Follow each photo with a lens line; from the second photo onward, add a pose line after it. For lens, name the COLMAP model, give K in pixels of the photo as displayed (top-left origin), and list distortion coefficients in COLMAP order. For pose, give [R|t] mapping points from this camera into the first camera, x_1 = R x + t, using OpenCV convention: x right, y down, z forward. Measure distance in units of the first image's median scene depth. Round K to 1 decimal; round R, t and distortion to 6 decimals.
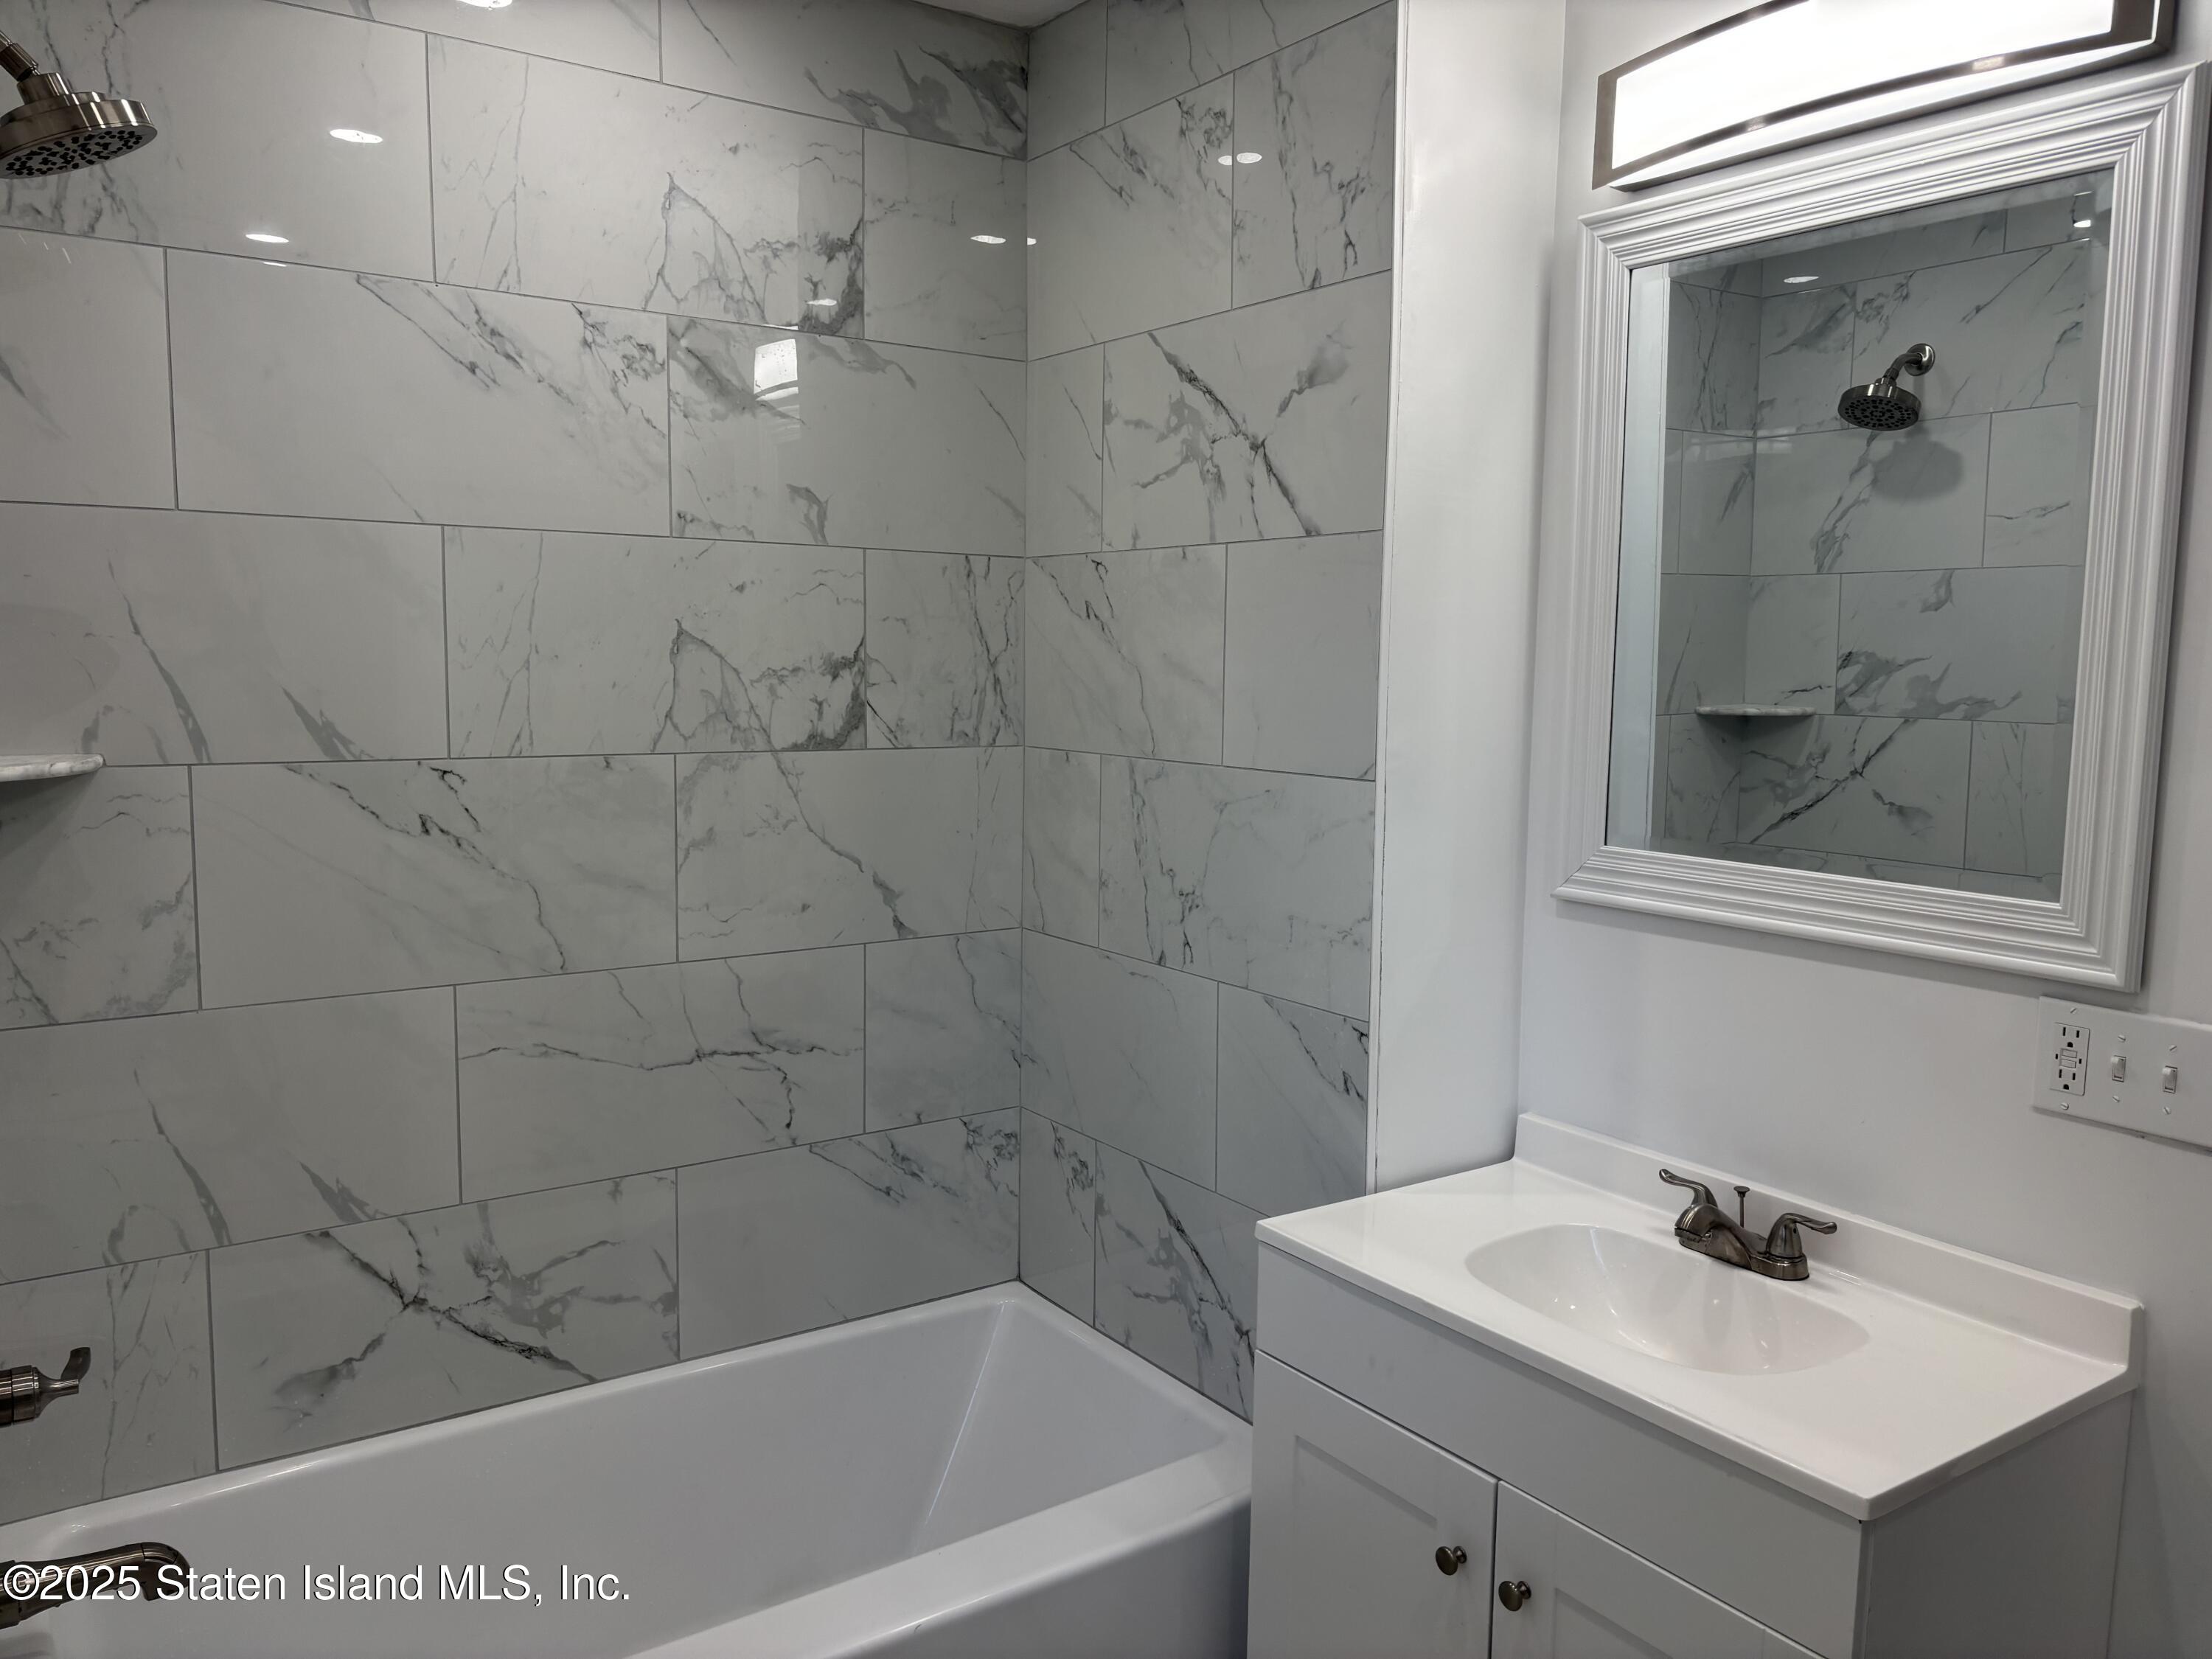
lens RADIAL K [[1666.1, 0, 1105.8], [0, 1666.1, 830.5], [0, 0, 1]] dist [0.070824, -0.080060]
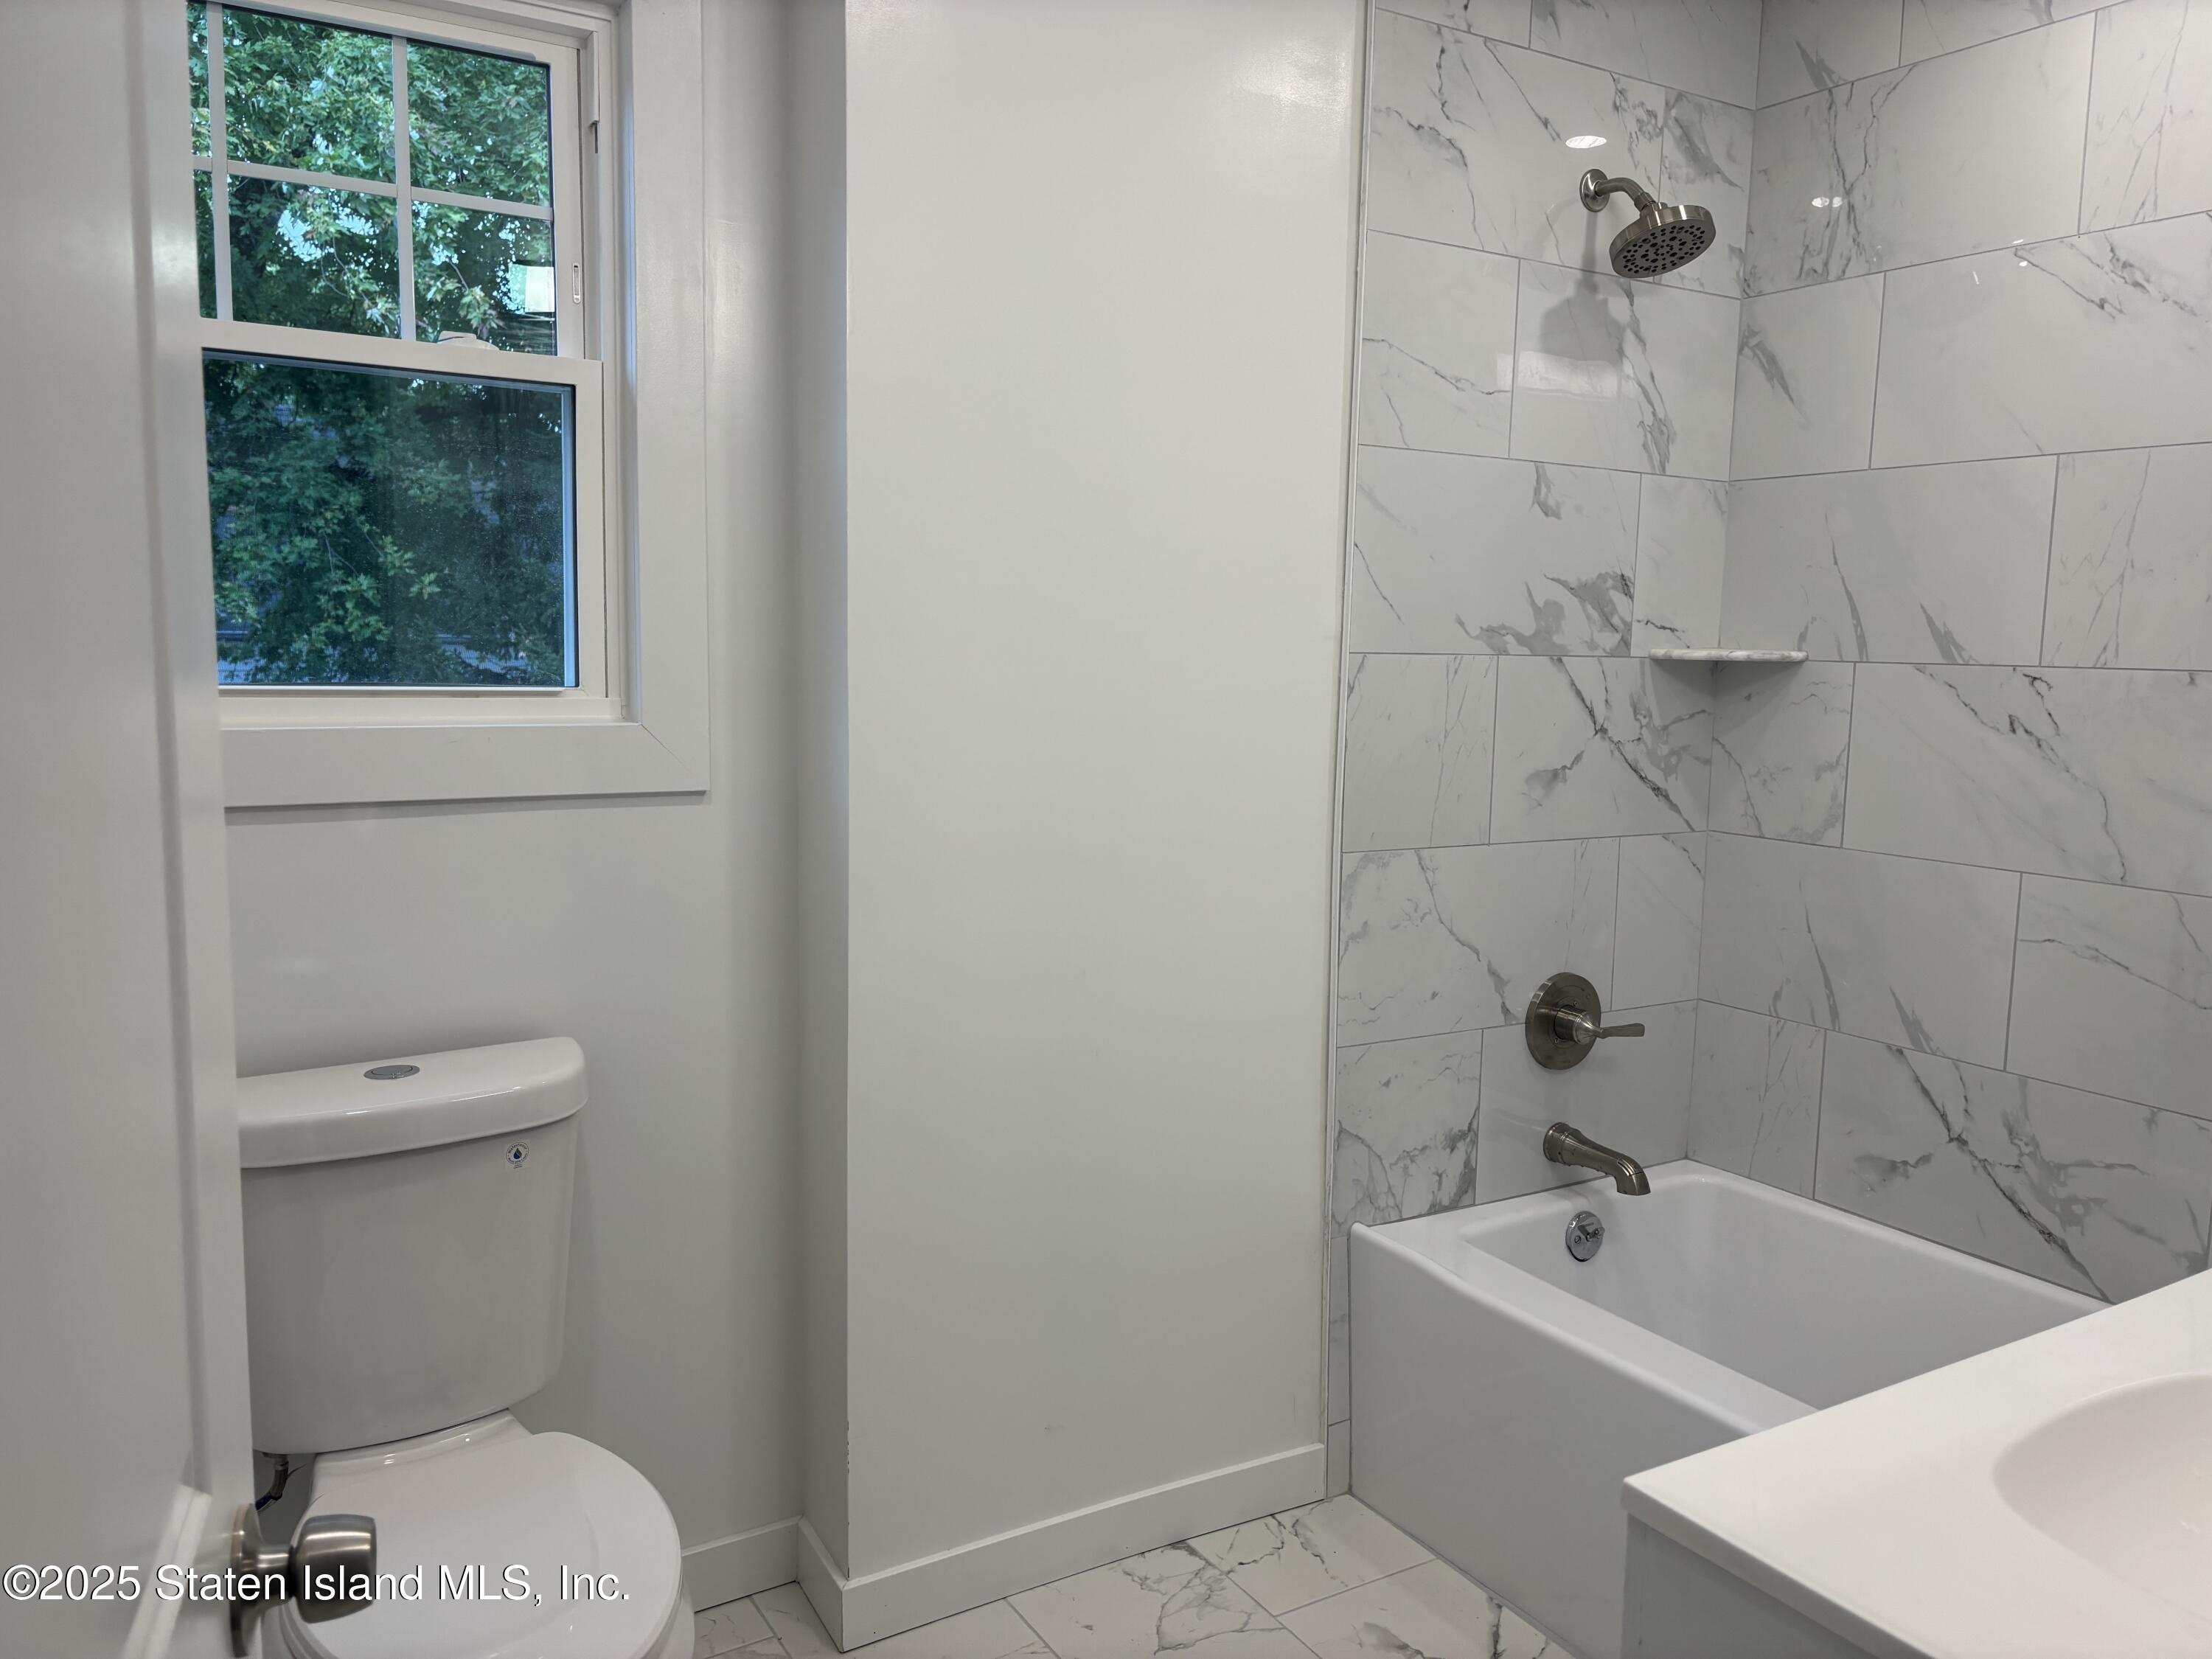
lens RADIAL K [[1666.1, 0, 1108.9], [0, 1666.1, 823.6], [0, 0, 1]] dist [0.070824, -0.080060]
pose [[-0.058445, 0.097644, -0.993504, 0.756585], [-0.128731, 0.986159, 0.104495, 0.021775], [0.989956, 0.134002, -0.045066, 0.456330]]
